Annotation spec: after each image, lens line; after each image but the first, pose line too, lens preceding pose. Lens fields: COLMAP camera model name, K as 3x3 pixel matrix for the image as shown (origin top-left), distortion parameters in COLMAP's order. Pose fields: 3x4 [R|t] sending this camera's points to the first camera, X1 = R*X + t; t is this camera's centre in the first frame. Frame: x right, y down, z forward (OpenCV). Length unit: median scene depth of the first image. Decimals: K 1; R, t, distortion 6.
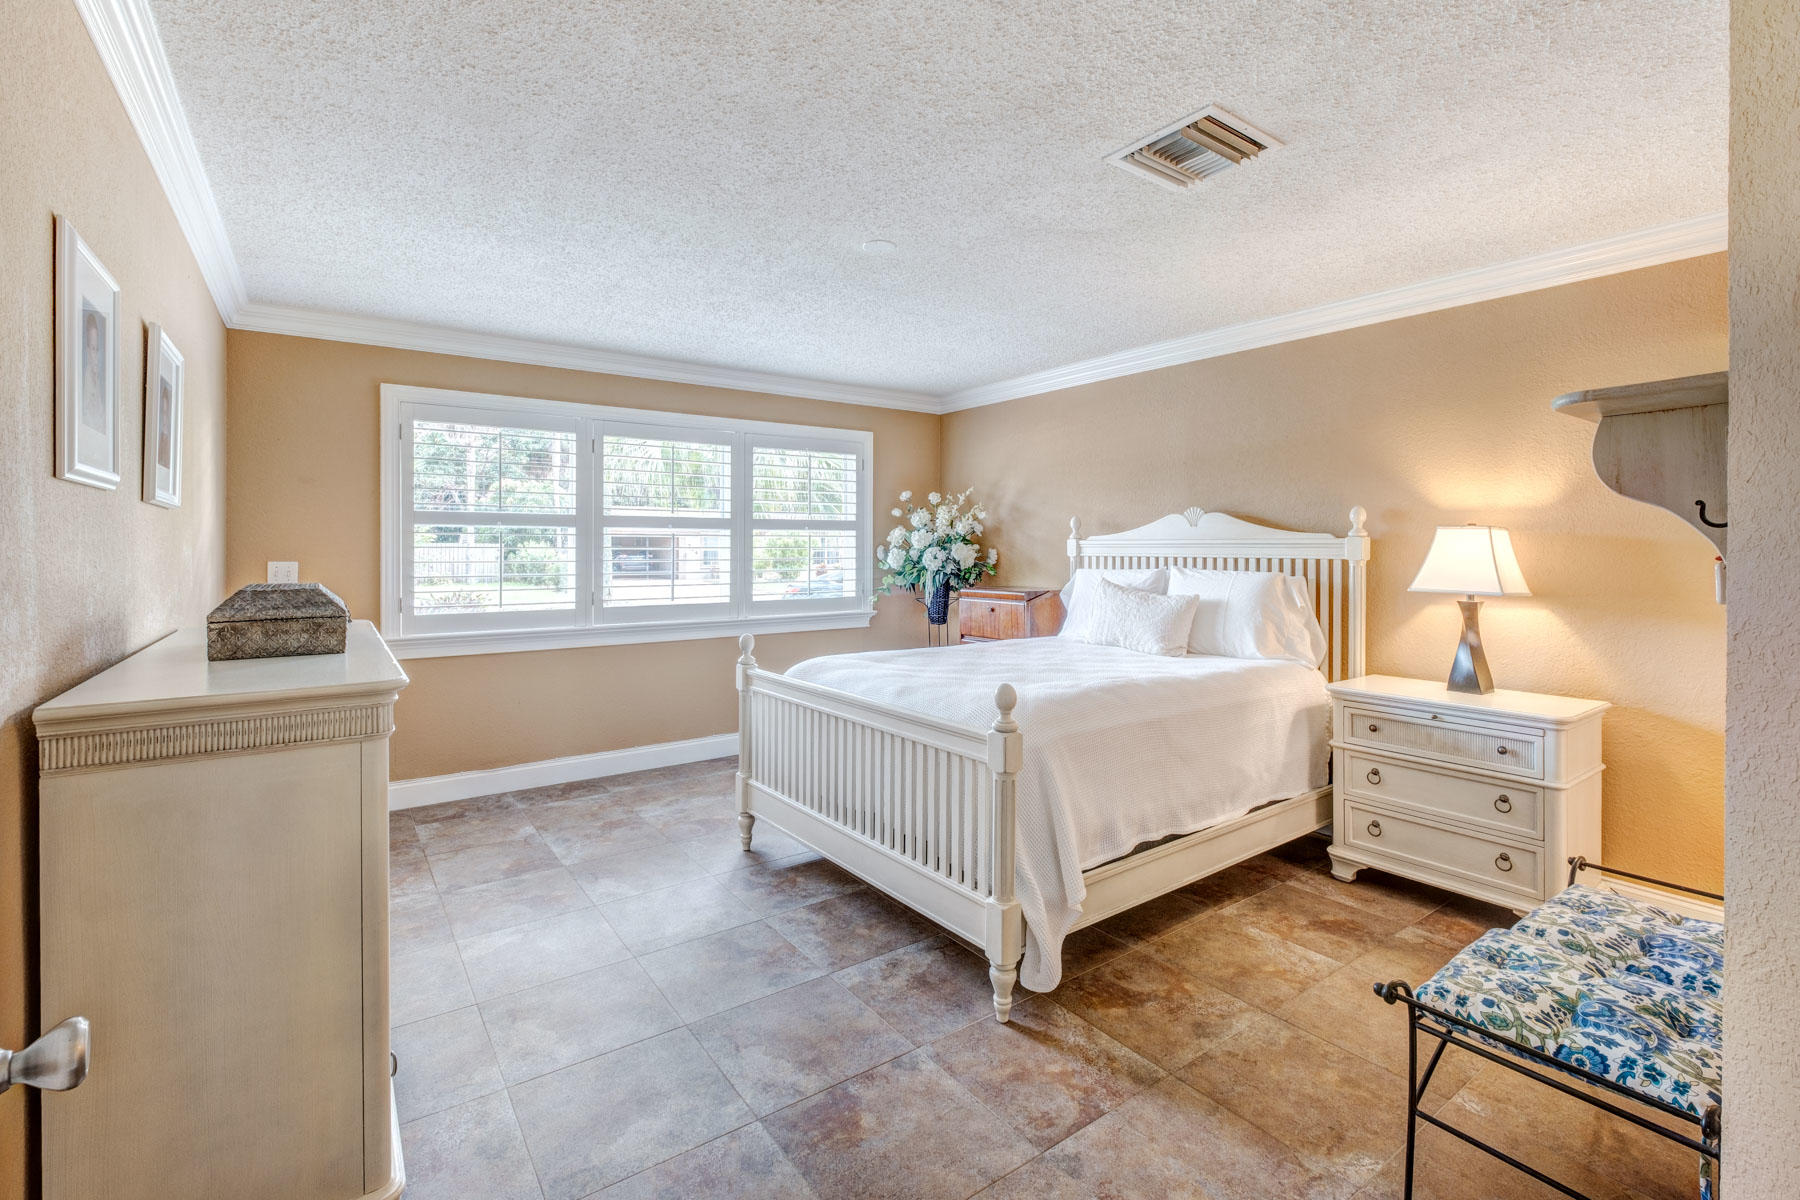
lens RADIAL K [[805.5, 0, 905.2], [0, 805.5, 560.4], [0, 0, 1]] dist [-0.000940, -0.000083]
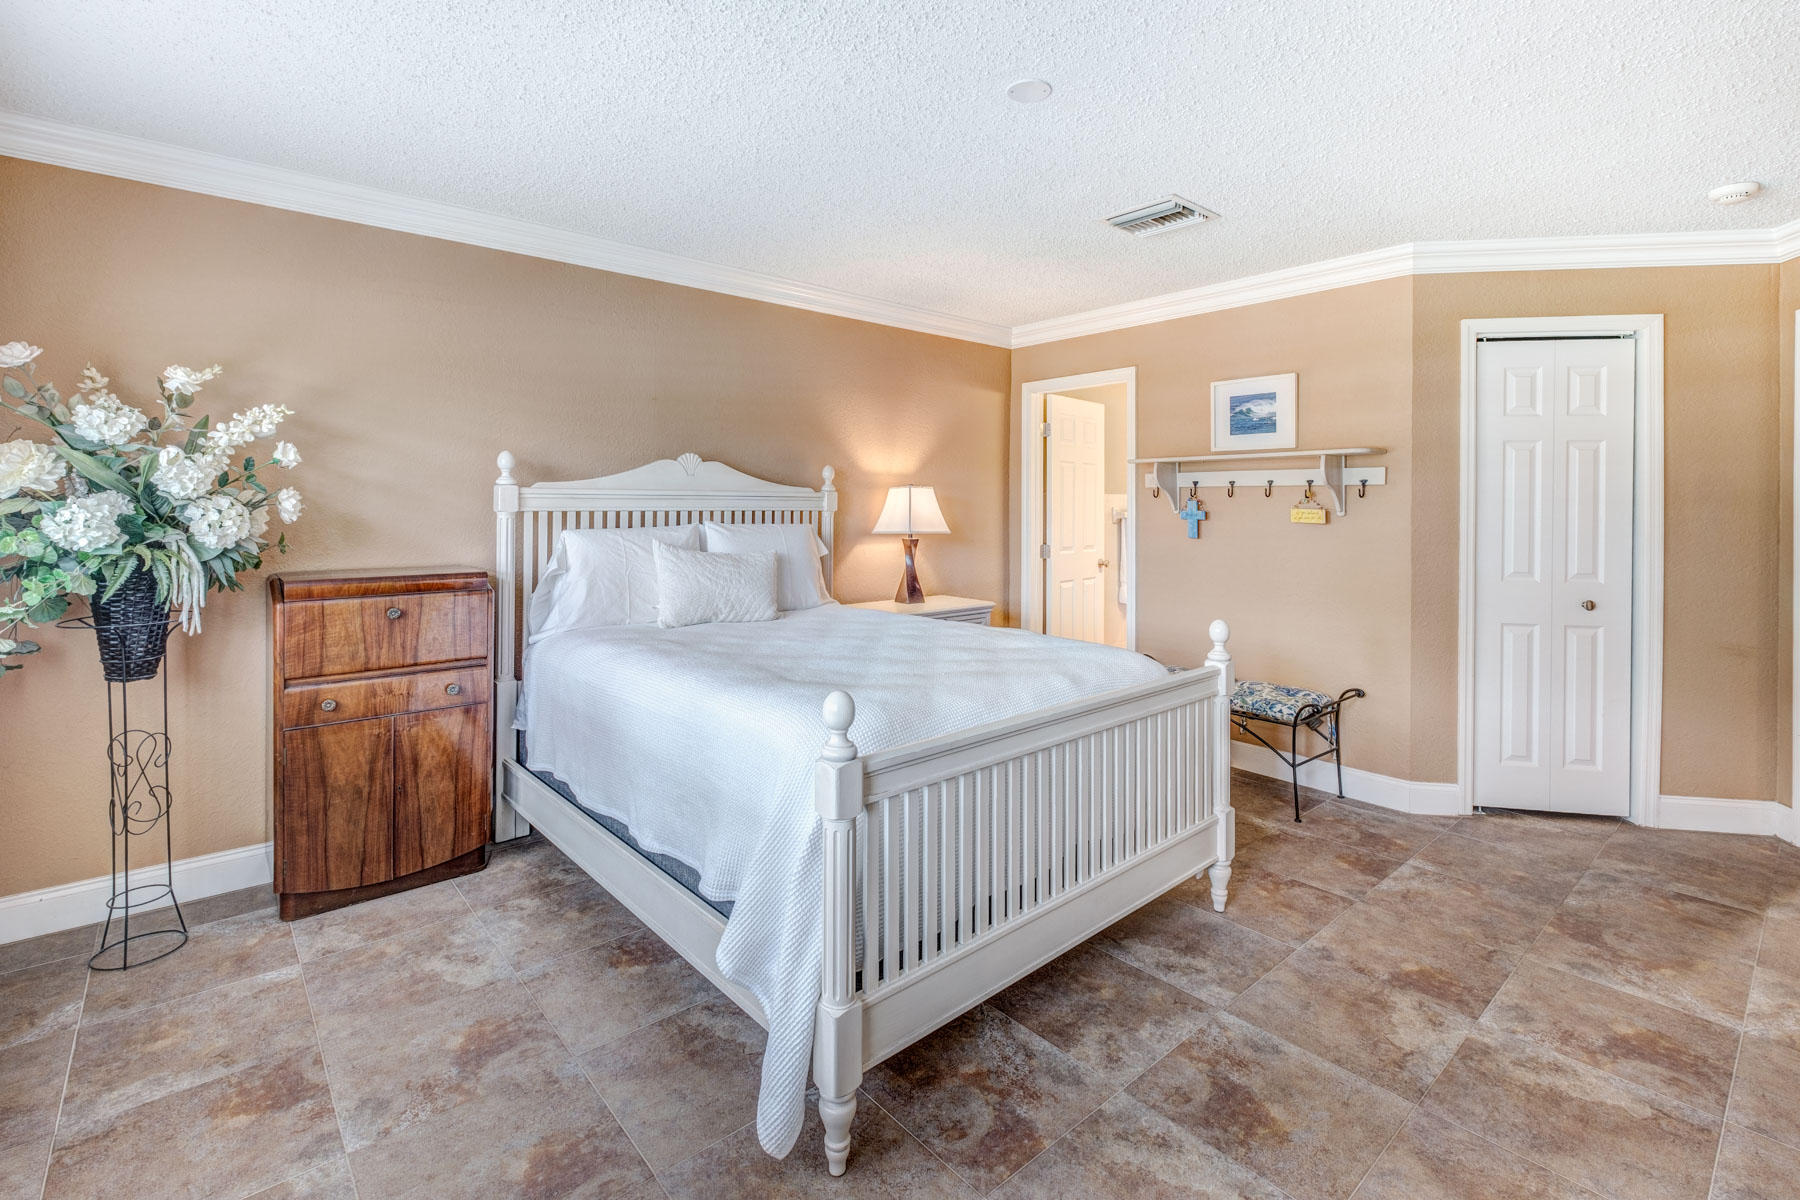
lens RADIAL K [[823.2, 0, 903.5], [0, 823.2, 518.7], [0, 0, 1]] dist [-0.002072, -0.000561]
pose [[-0.088385, -0.022529, 0.995832, -0.837789], [0.005546, 0.999718, 0.023110, -0.021723], [-0.996071, 0.007565, -0.088236, 1.286997]]
